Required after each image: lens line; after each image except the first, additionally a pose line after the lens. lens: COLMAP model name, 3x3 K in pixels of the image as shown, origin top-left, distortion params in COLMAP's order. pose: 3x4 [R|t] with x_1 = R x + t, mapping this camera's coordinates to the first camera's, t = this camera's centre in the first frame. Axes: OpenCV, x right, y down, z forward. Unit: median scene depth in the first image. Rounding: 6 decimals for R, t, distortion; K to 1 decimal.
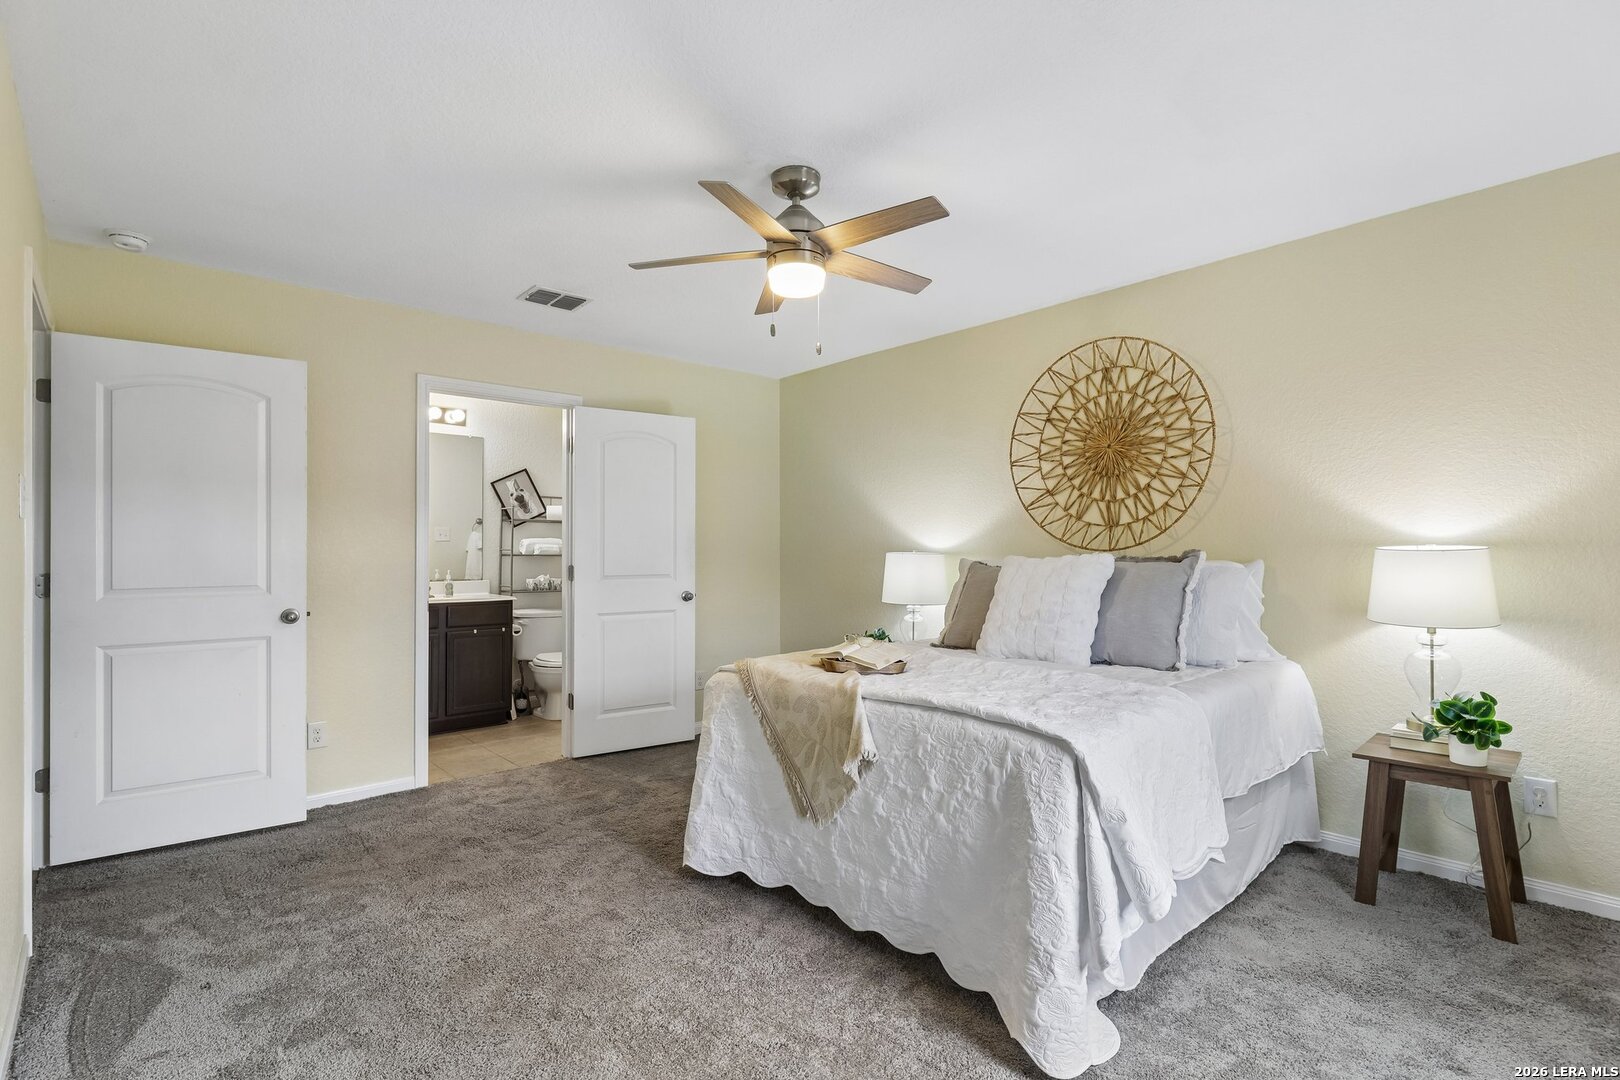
lens RADIAL K [[757.7, 0, 807.3], [0, 757.7, 554.5], [0, 0, 1]] dist [-0.000318, -0.000071]
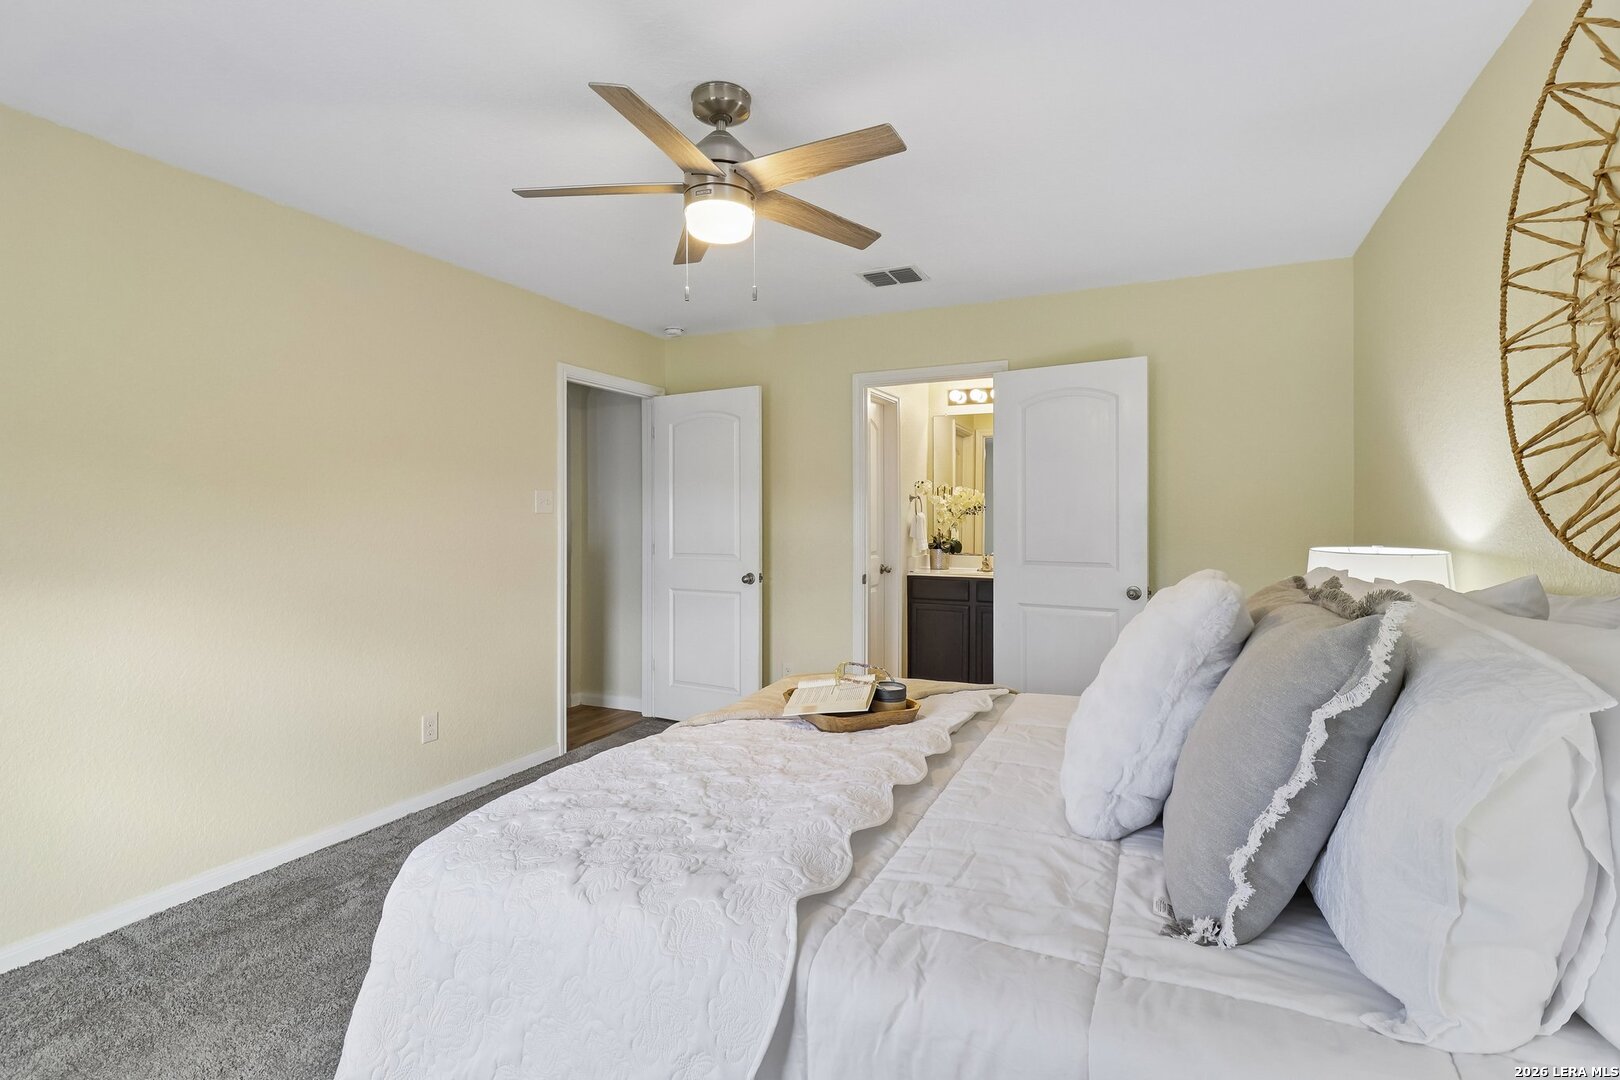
lens RADIAL K [[745.7, 0, 814.8], [0, 745.7, 521.3], [0, 0, 1]] dist [-0.000002, 0.000190]
pose [[0.412722, 0.009174, -0.910811, 0.546990], [0.004210, 0.999919, 0.011979, -0.033768], [0.910847, -0.008778, 0.412650, 0.542511]]
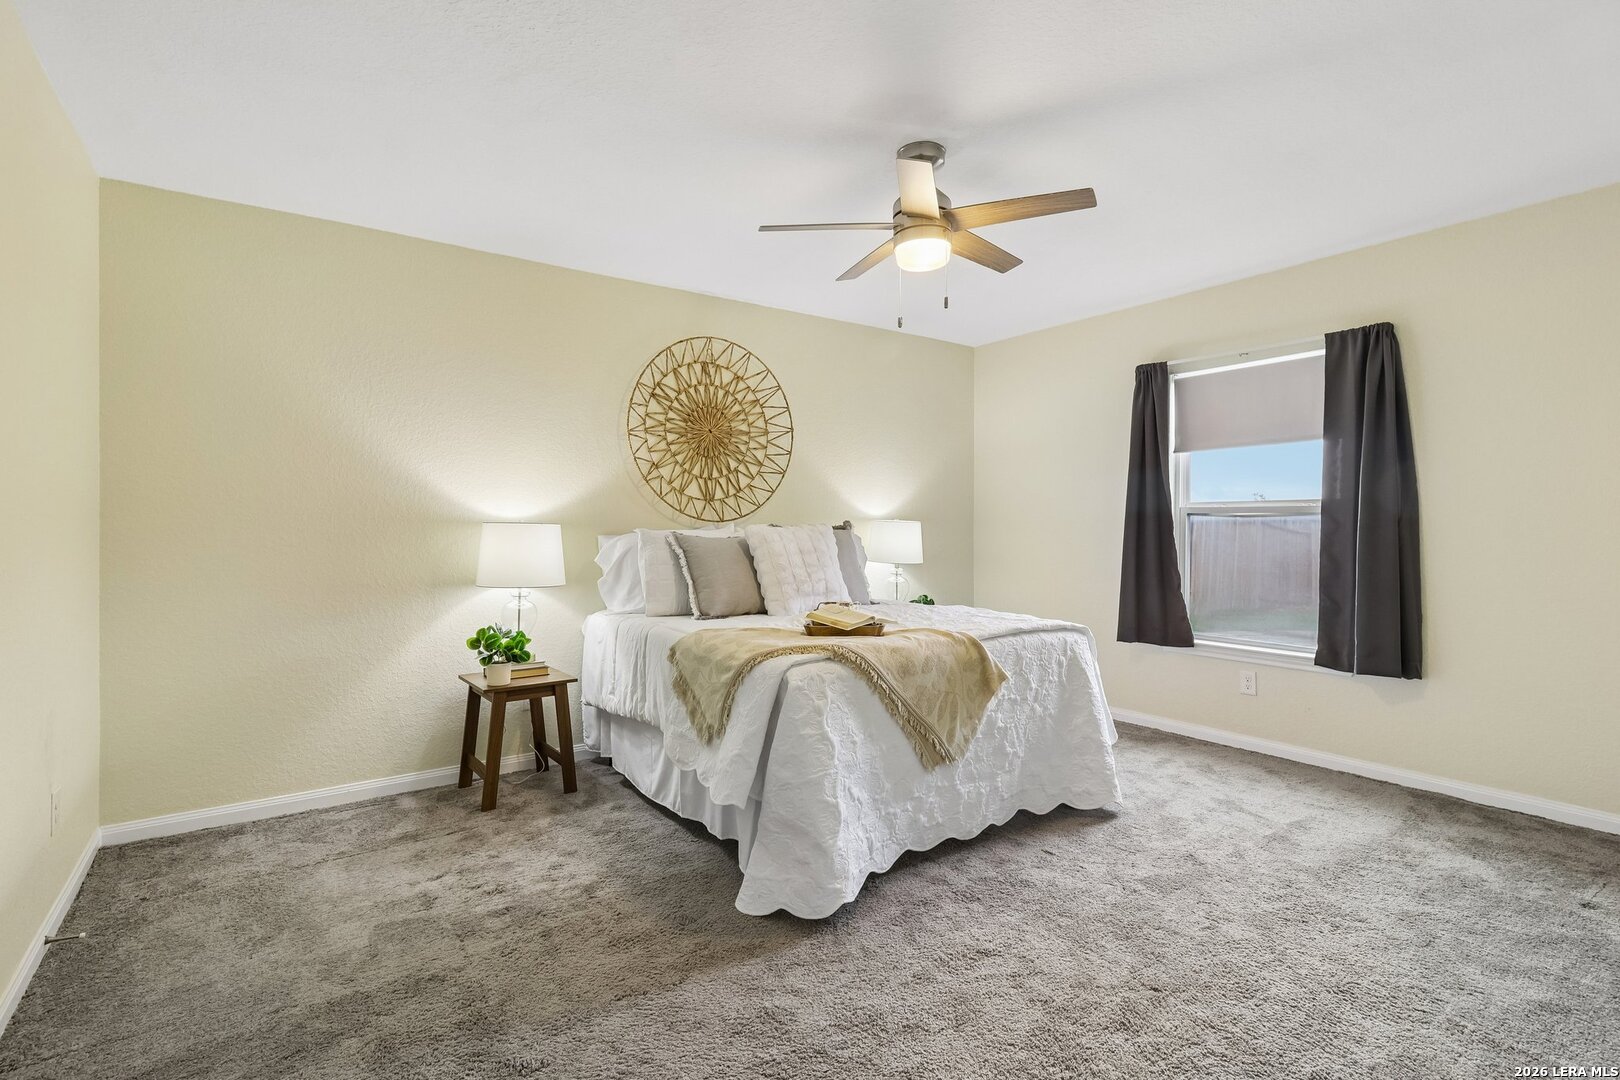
lens RADIAL K [[754.9, 0, 810.0], [0, 754.9, 540.0], [0, 0, 1]] dist [-0.000972, 0.000000]
pose [[0.116984, -0.015686, 0.993010, -0.749126], [0.005810, 0.999869, 0.015110, 0.006414], [-0.993117, 0.004001, 0.117060, 0.735532]]
